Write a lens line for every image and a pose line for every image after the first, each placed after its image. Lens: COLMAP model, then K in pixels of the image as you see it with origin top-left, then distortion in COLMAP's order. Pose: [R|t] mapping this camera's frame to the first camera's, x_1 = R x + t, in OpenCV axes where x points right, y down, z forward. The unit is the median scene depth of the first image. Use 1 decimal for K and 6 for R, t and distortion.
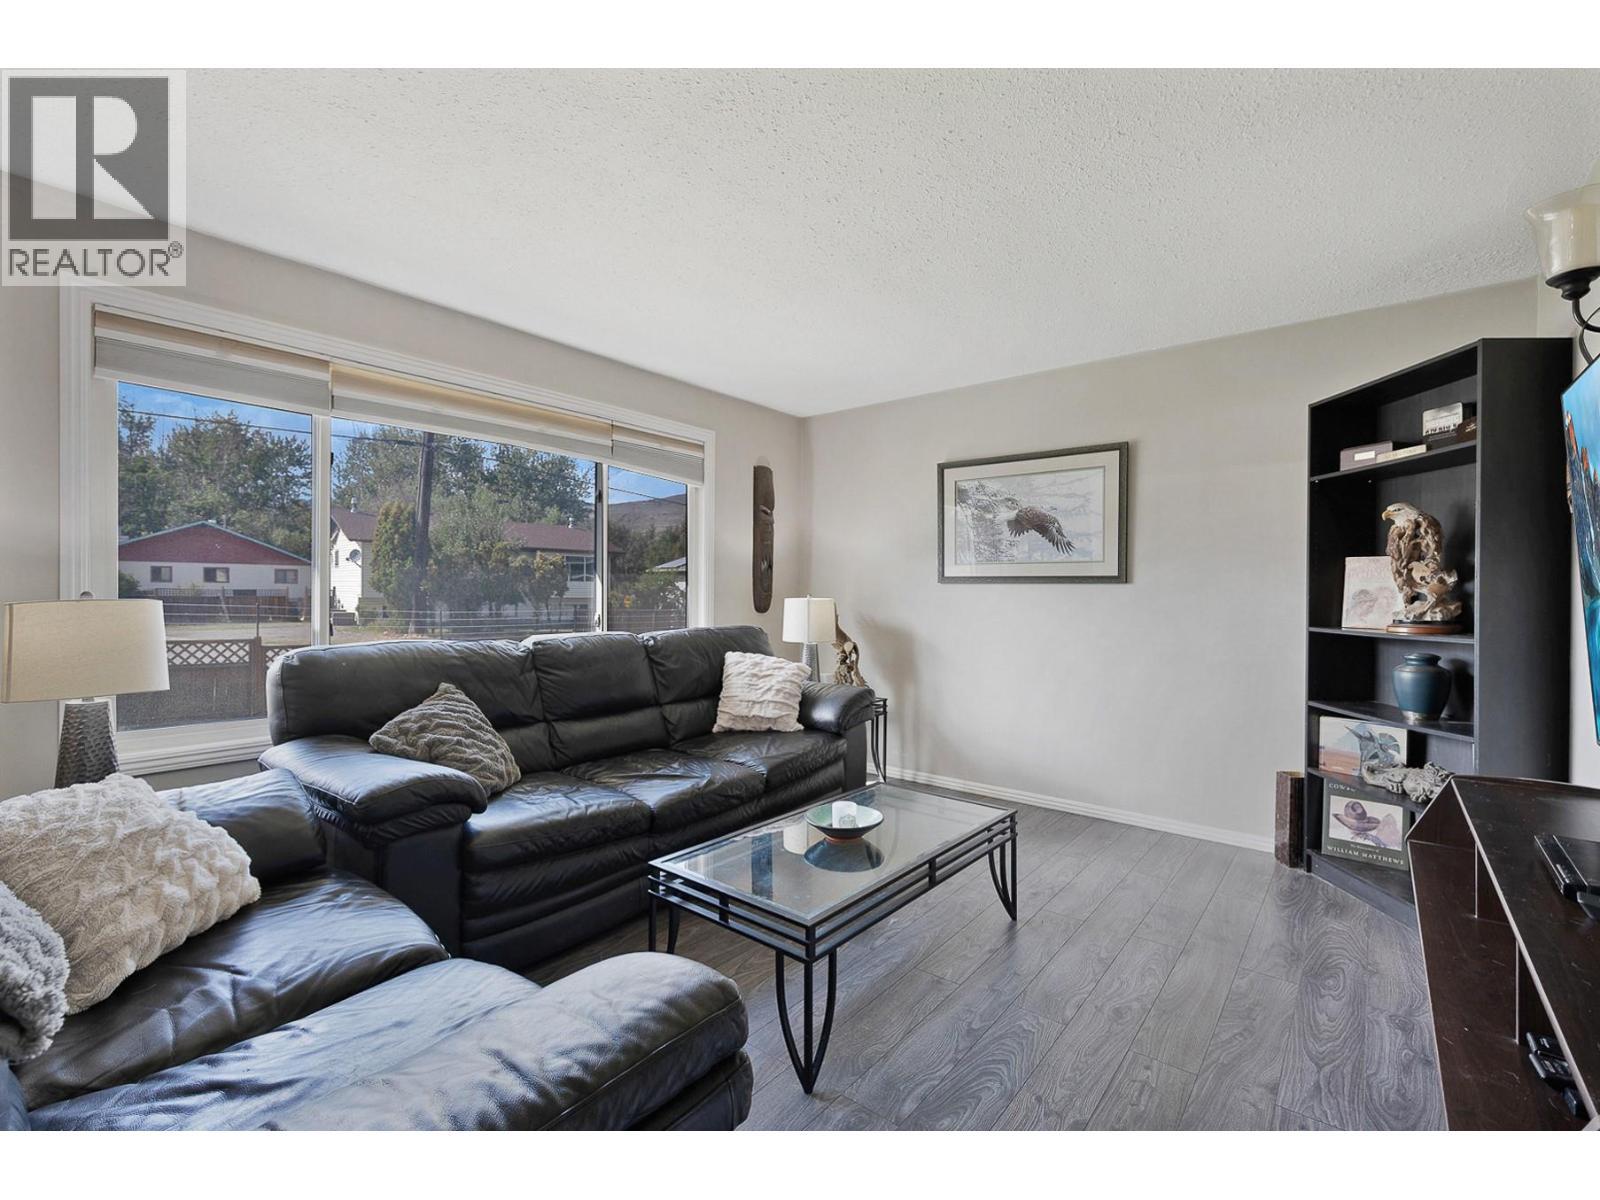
lens RADIAL K [[698.3, 0, 795.8], [0, 698.3, 596.9], [0, 0, 1]] dist [-0.000588, -0.000184]
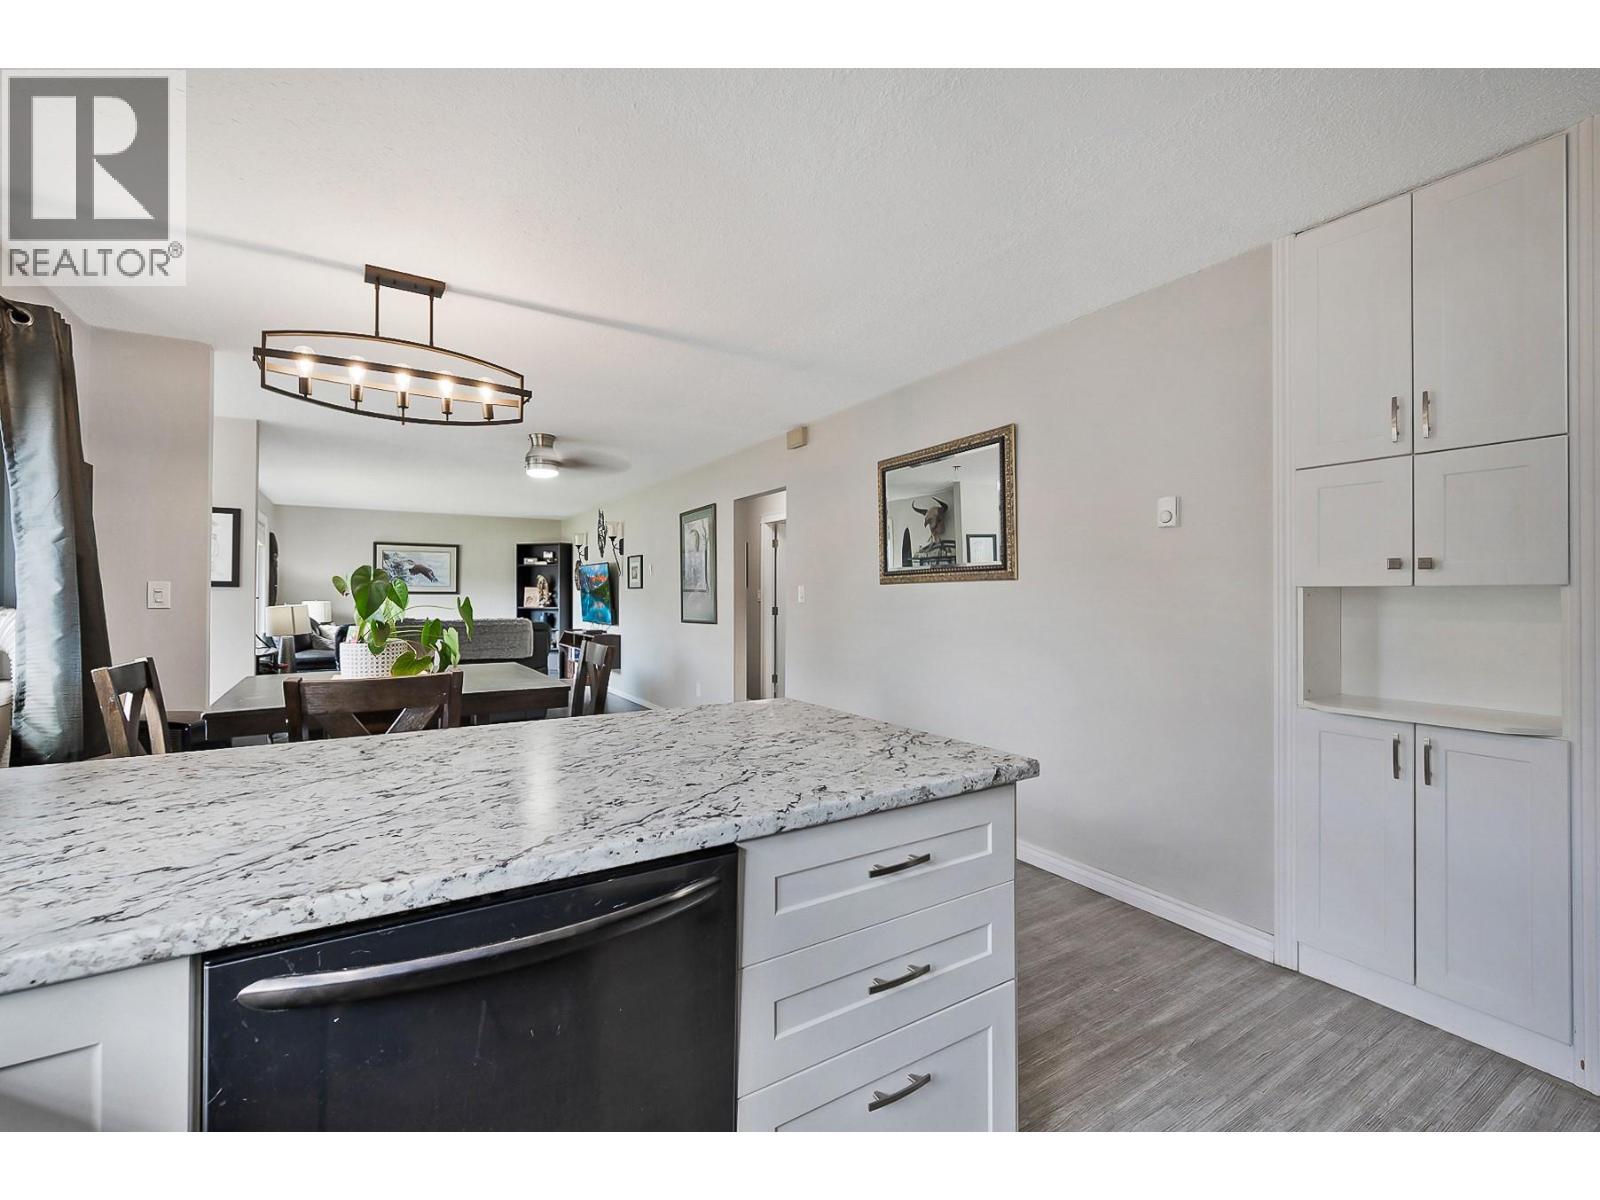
lens RADIAL K [[698.3, 0, 795.8], [0, 698.3, 596.9], [0, 0, 1]] dist [-0.000588, -0.000184]
pose [[0.307074, -0.006641, 0.951662, -2.166146], [0.010650, 0.999937, 0.003541, -0.005528], [-0.951626, 0.009048, 0.307126, -1.409932]]
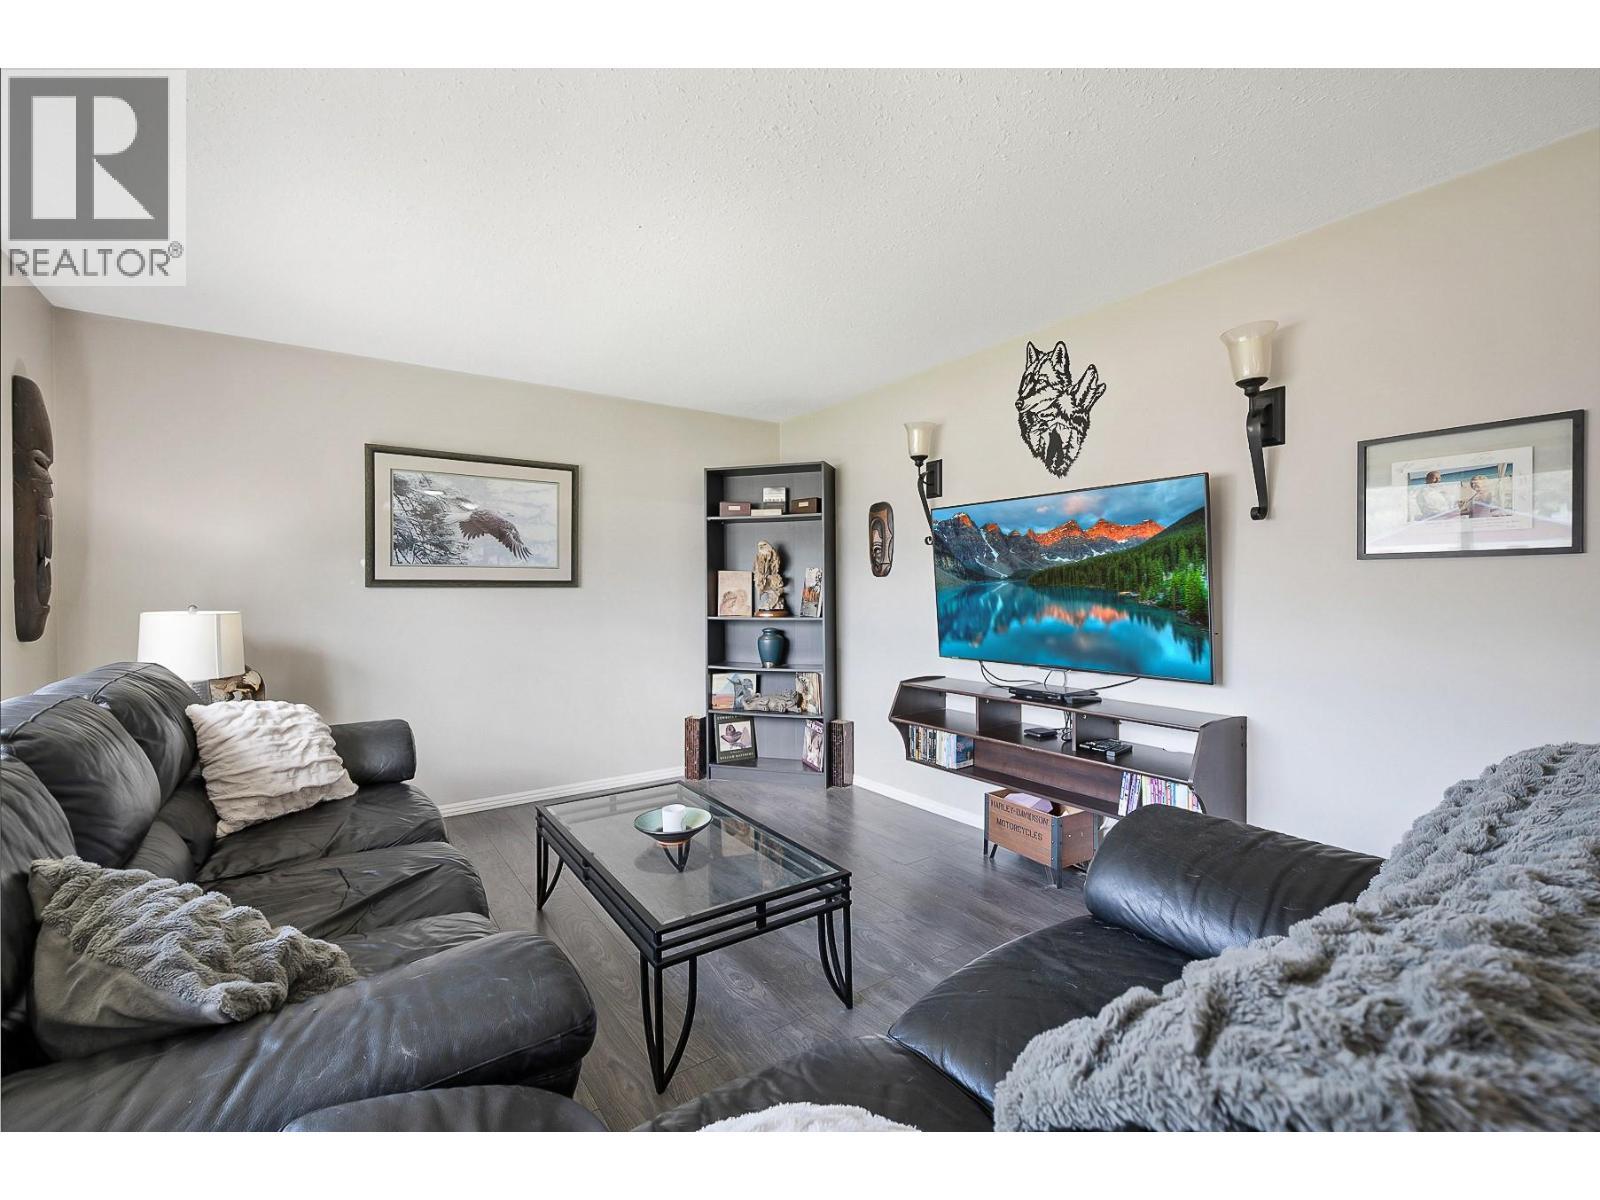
lens RADIAL K [[698.3, 0, 795.8], [0, 698.3, 596.9], [0, 0, 1]] dist [-0.000588, -0.000184]
pose [[0.264009, -0.019536, 0.964322, -0.657002], [0.014338, 0.999764, 0.016329, -0.020817], [-0.964414, 0.009515, 0.264227, 0.411846]]
